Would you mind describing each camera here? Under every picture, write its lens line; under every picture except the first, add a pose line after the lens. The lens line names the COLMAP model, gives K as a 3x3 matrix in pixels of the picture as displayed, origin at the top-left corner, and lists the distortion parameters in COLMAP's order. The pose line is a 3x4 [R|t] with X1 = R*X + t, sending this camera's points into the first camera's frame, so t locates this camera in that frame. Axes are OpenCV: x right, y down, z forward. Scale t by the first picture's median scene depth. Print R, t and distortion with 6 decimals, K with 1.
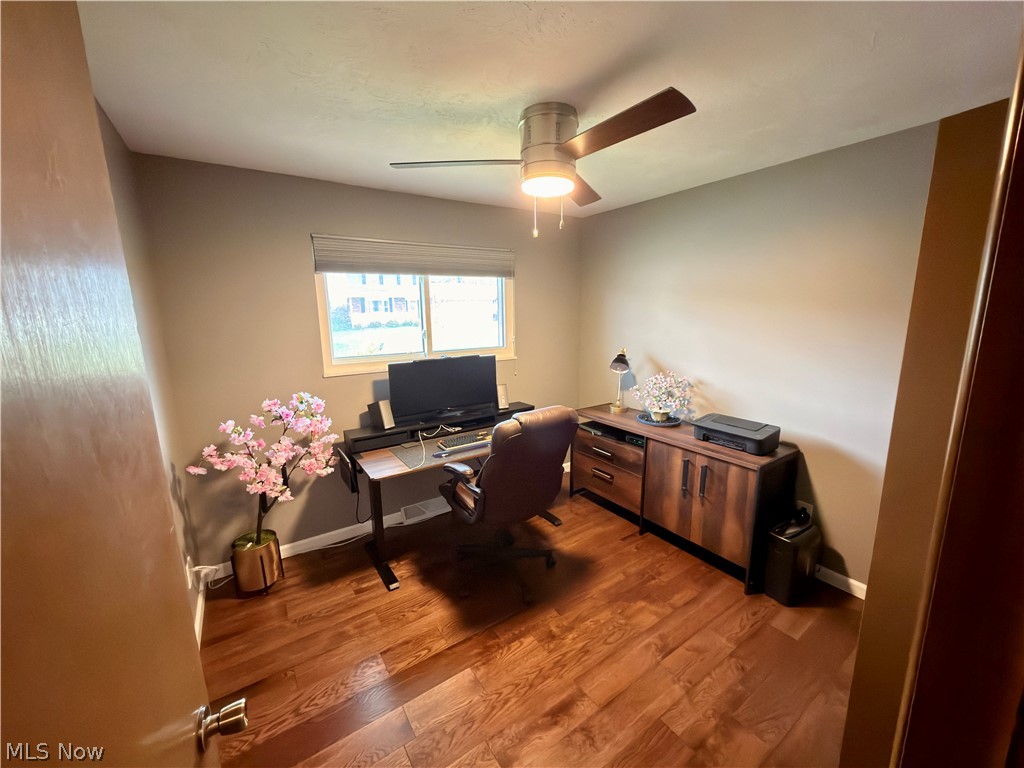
lens RADIAL K [[408.5, 0, 516.3], [0, 408.5, 385.8], [0, 0, 1]] dist [0.000459, 0.000168]
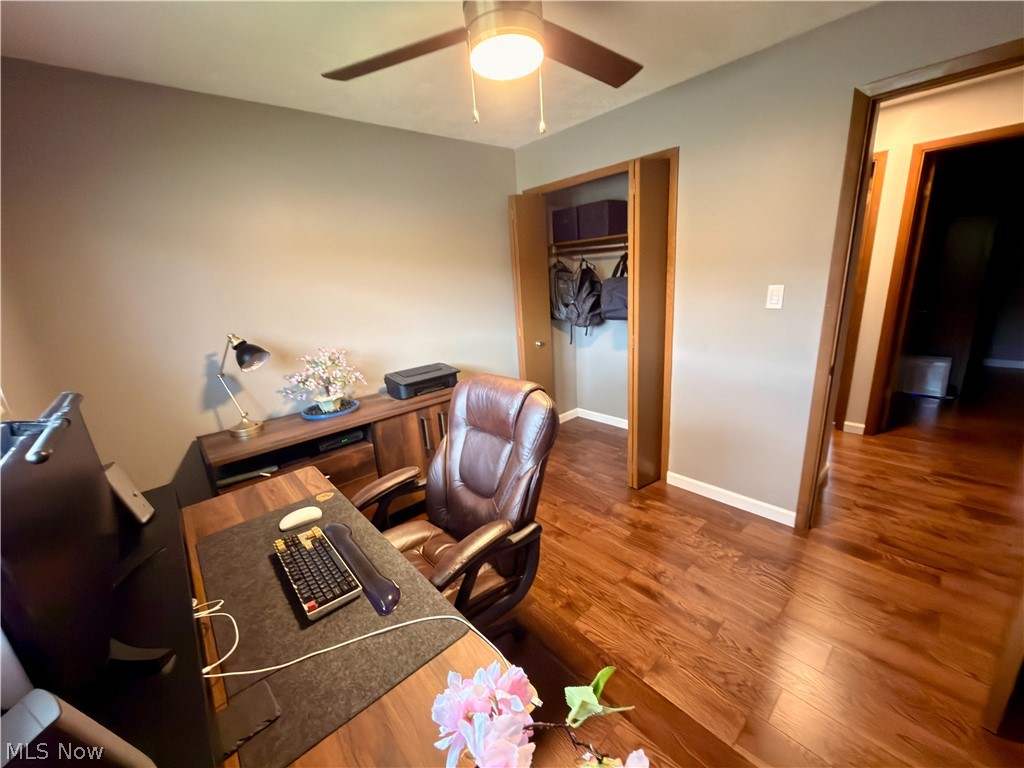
lens RADIAL K [[408.5, 0, 516.5], [0, 408.5, 382.2], [0, 0, 1]] dist [0.000459, 0.000168]
pose [[-0.123860, -0.238655, 0.963173, -0.682475], [0.257383, 0.929701, 0.263459, -0.126049], [-0.958339, 0.280536, -0.053727, 1.056311]]
